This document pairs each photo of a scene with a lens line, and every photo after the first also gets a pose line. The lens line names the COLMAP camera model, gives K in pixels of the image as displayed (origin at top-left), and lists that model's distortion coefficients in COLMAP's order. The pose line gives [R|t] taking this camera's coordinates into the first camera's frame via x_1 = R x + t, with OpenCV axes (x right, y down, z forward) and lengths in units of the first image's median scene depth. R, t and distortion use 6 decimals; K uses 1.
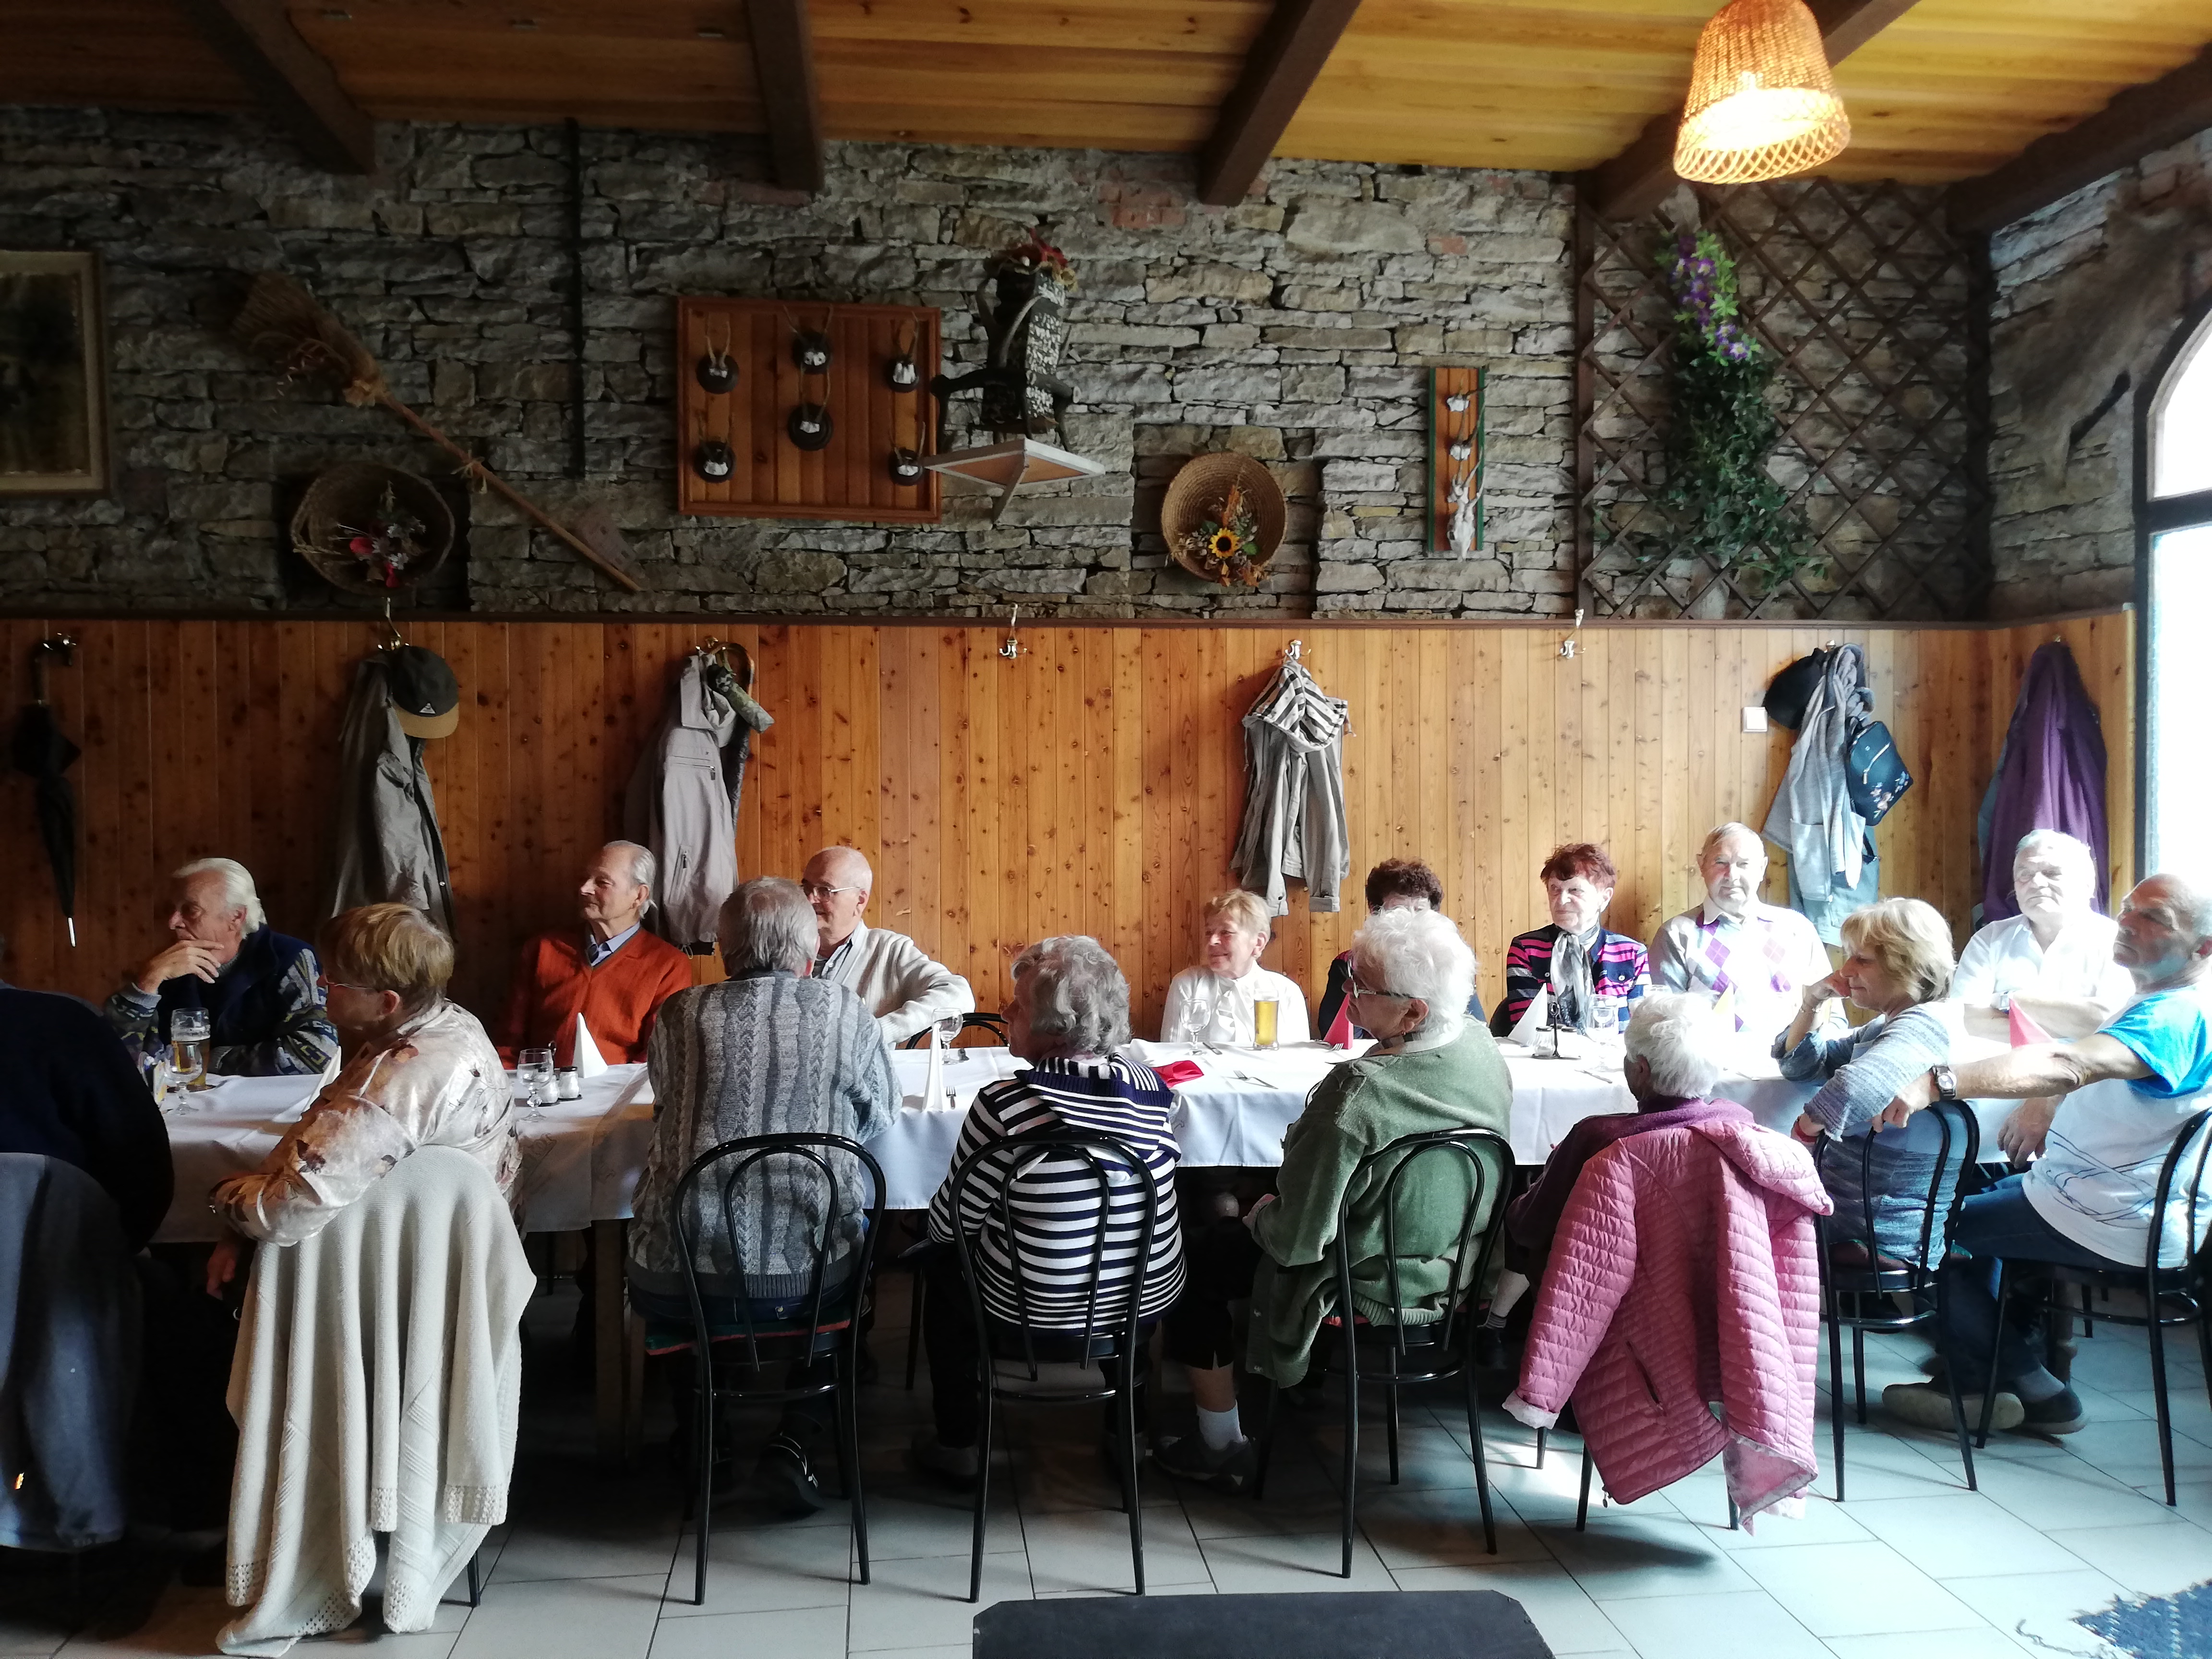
lens RADIAL K [[1660.5, 0, 1113.8], [0, 1660.5, 803.2], [0, 0, 1]] dist [0.016892, -0.021520]
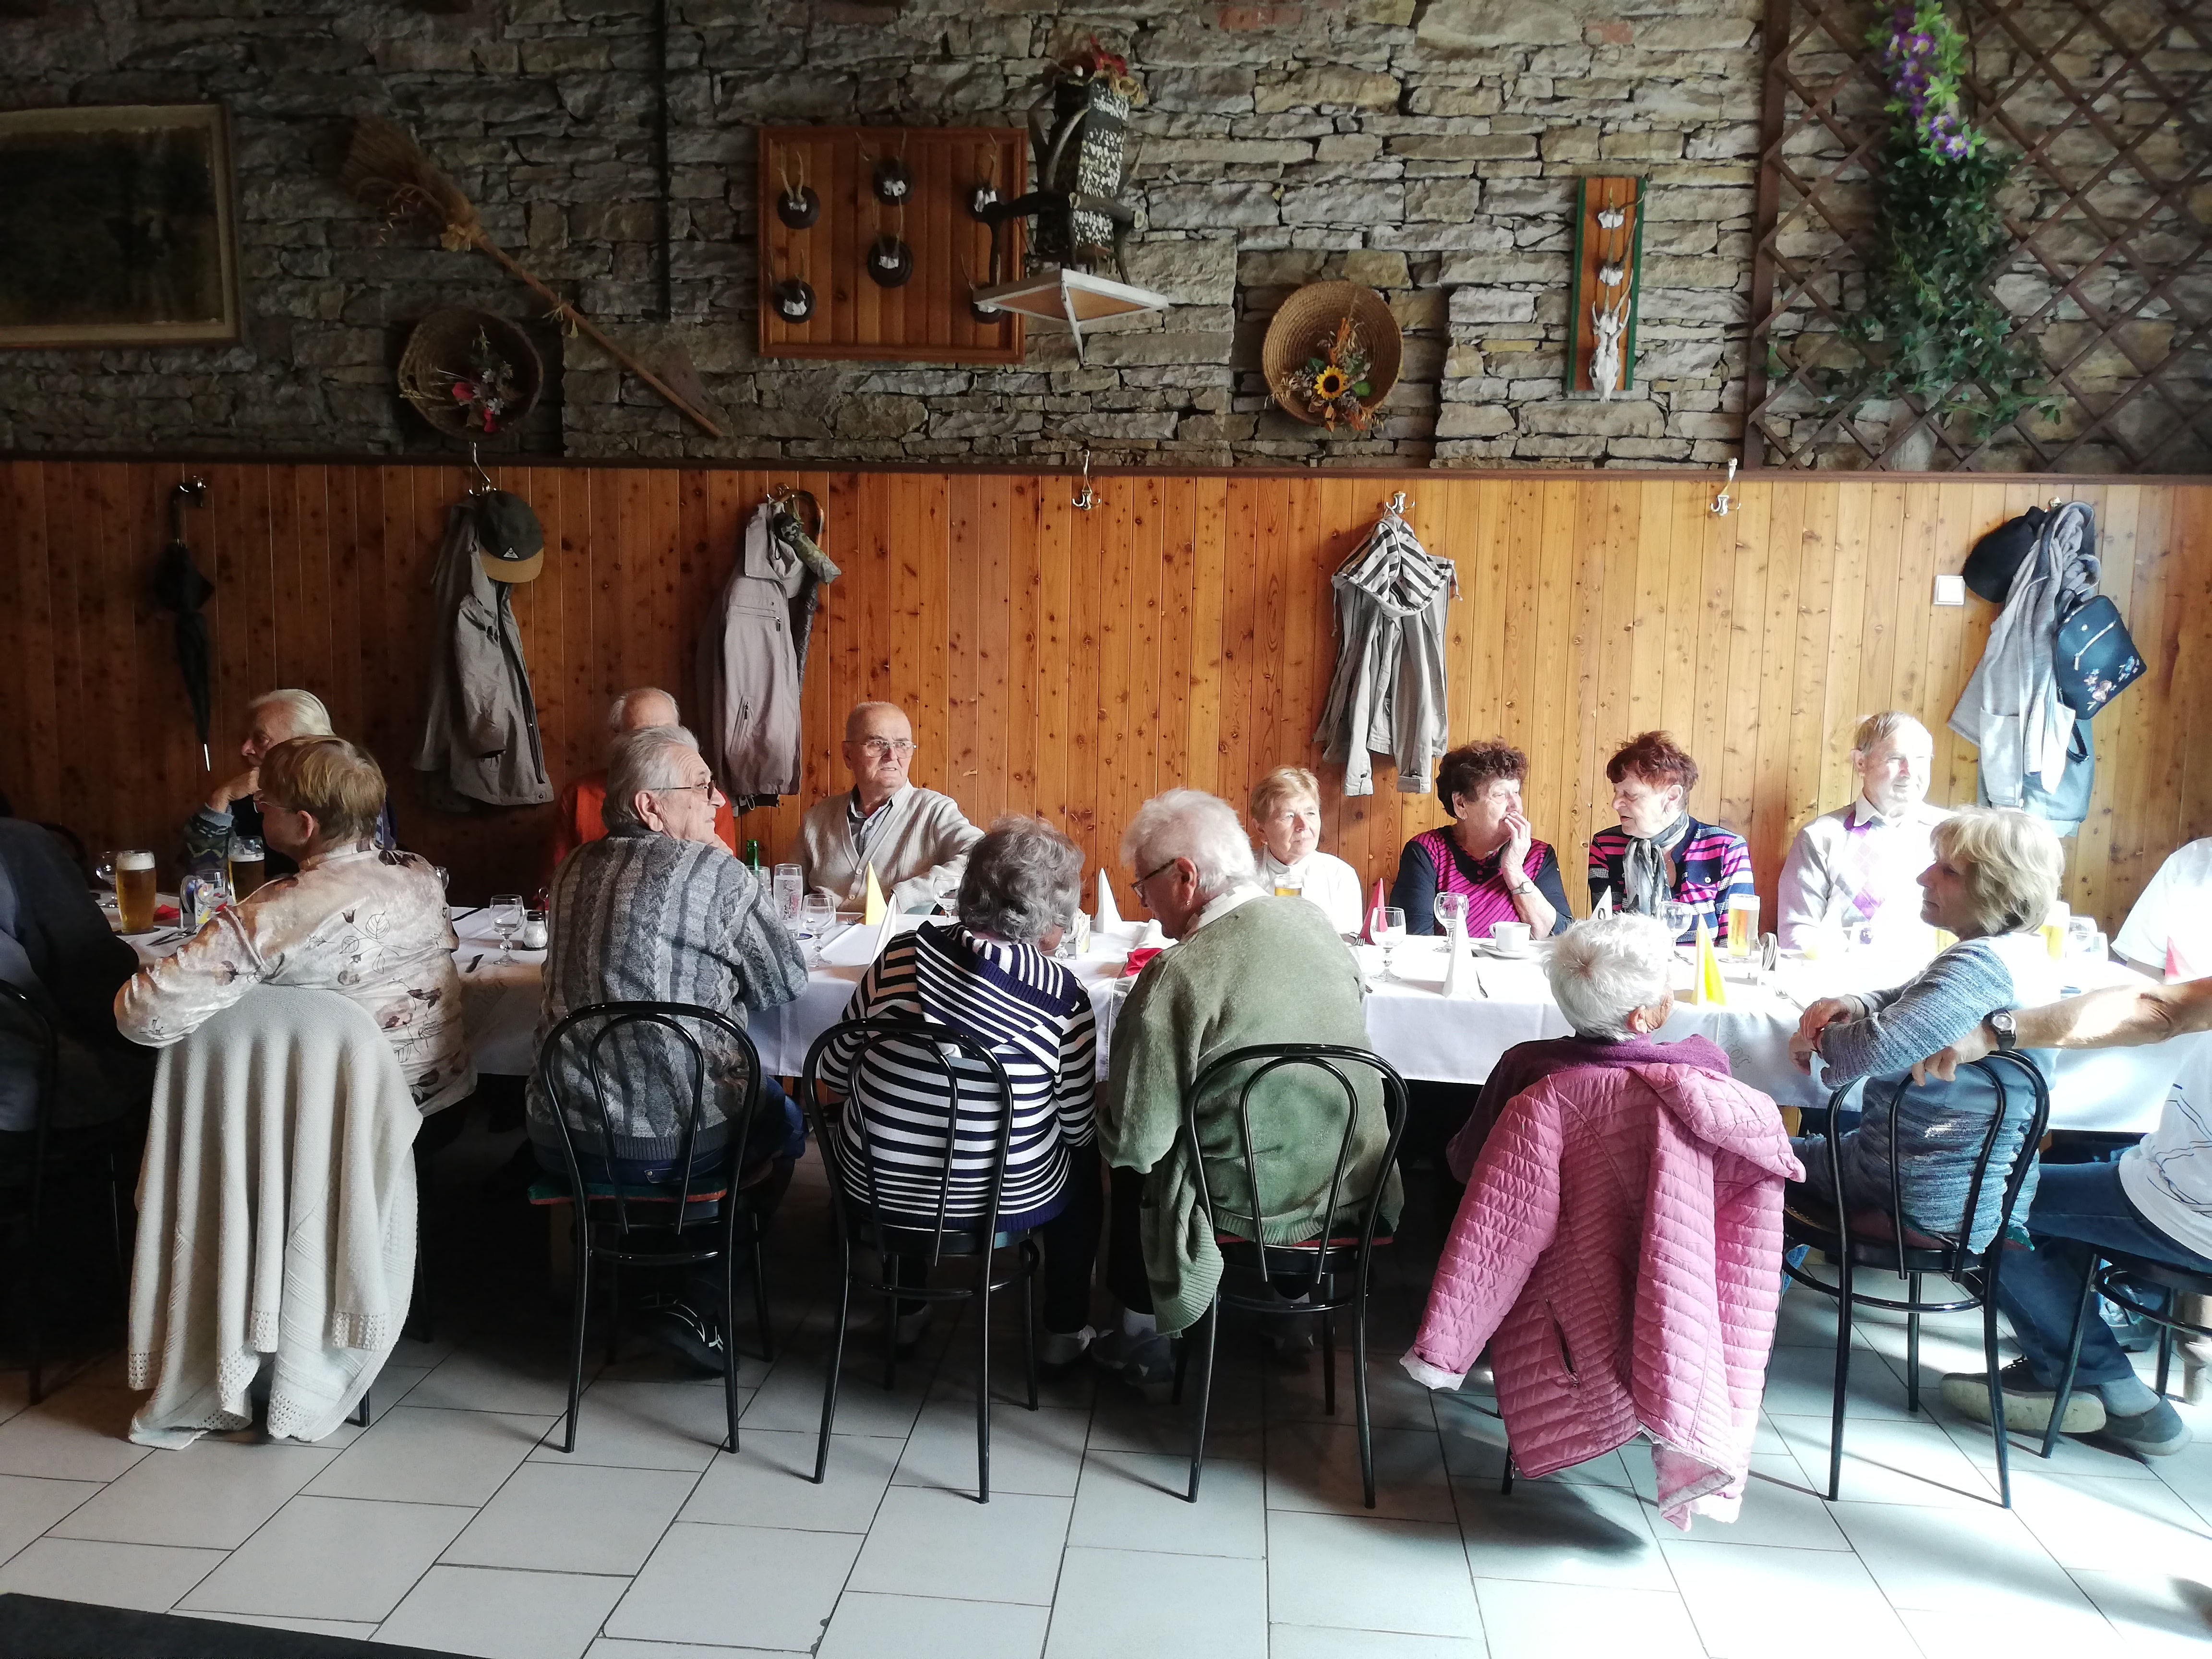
lens RADIAL K [[1660.5, 0, 1116.7], [0, 1660.5, 800.3], [0, 0, 1]] dist [0.016892, -0.021520]
pose [[0.976319, 0.047177, -0.211128, 0.162889], [-0.028225, 0.995368, 0.091897, -0.009836], [0.214486, -0.083761, 0.973129, 0.070371]]
